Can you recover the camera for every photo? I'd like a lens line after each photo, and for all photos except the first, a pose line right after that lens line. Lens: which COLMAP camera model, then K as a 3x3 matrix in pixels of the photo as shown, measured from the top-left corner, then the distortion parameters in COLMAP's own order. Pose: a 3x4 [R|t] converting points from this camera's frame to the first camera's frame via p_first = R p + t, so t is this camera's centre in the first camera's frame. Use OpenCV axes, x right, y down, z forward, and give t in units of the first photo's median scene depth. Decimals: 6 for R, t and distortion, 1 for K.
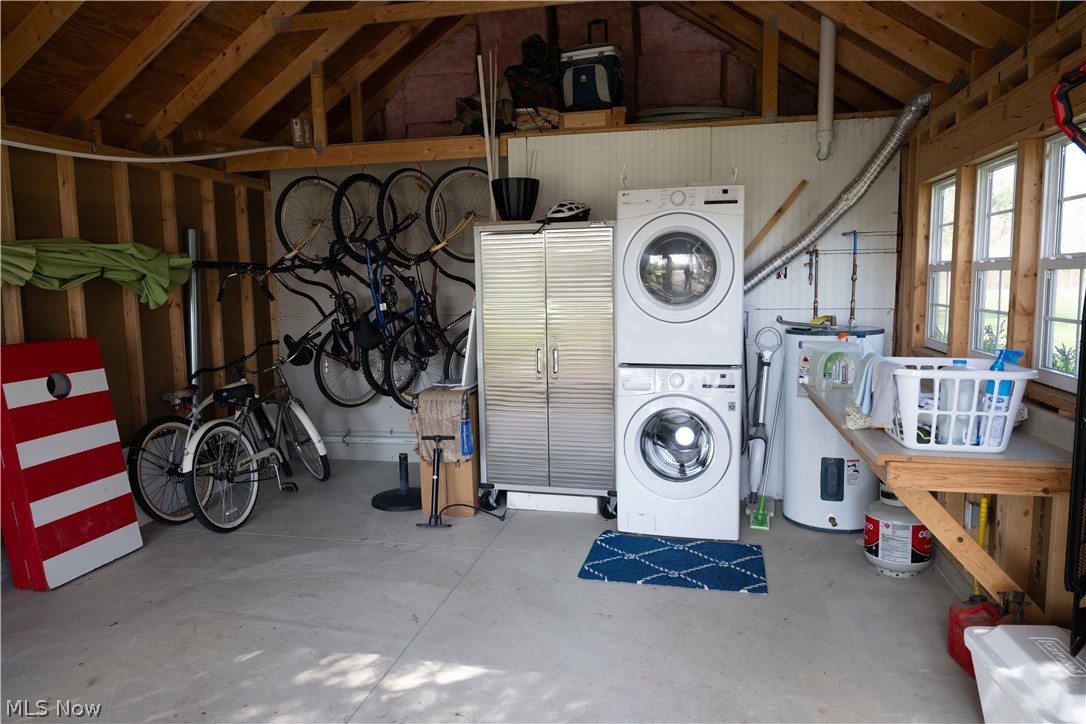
lens RADIAL K [[716.0, 0, 543.0], [0, 716.0, 362.0], [0, 0, 1]] dist [0.002402, 0.000294]
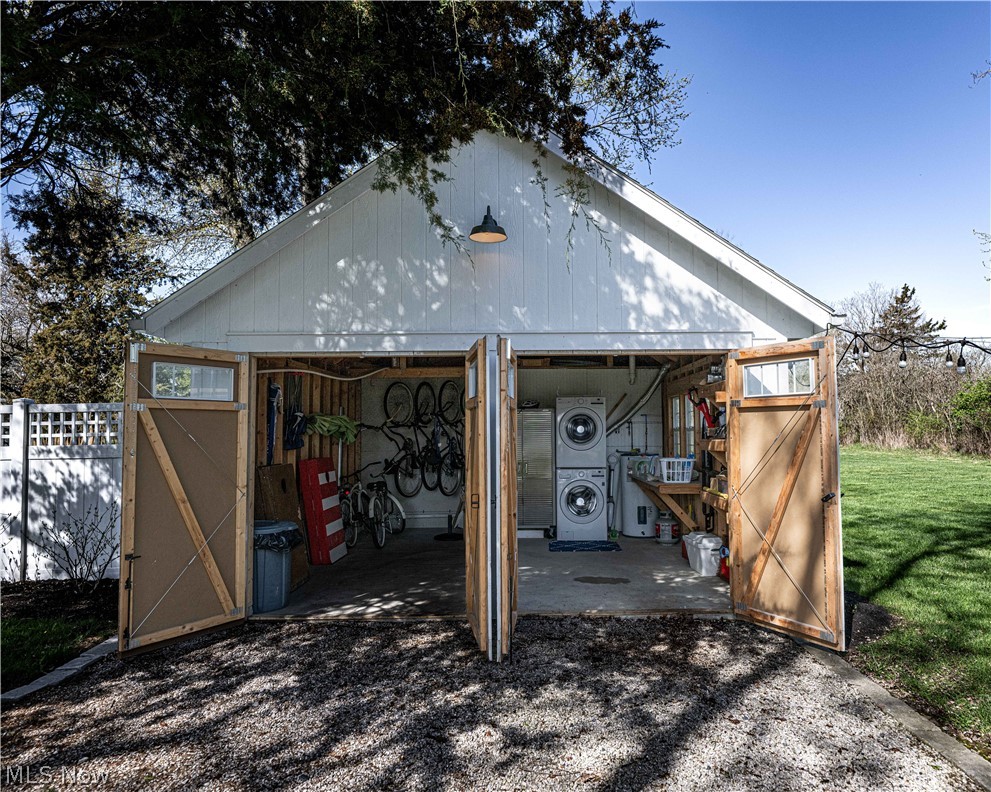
lens RADIAL K [[774.1, 0, 495.5], [0, 774.1, 396.0], [0, 0, 1]] dist [-0.008643, -0.003483]
pose [[0.974772, 0.019200, 0.222376, -0.681097], [0.017116, 0.986930, -0.160238, 0.177660], [-0.222546, 0.160002, 0.961703, -1.498227]]
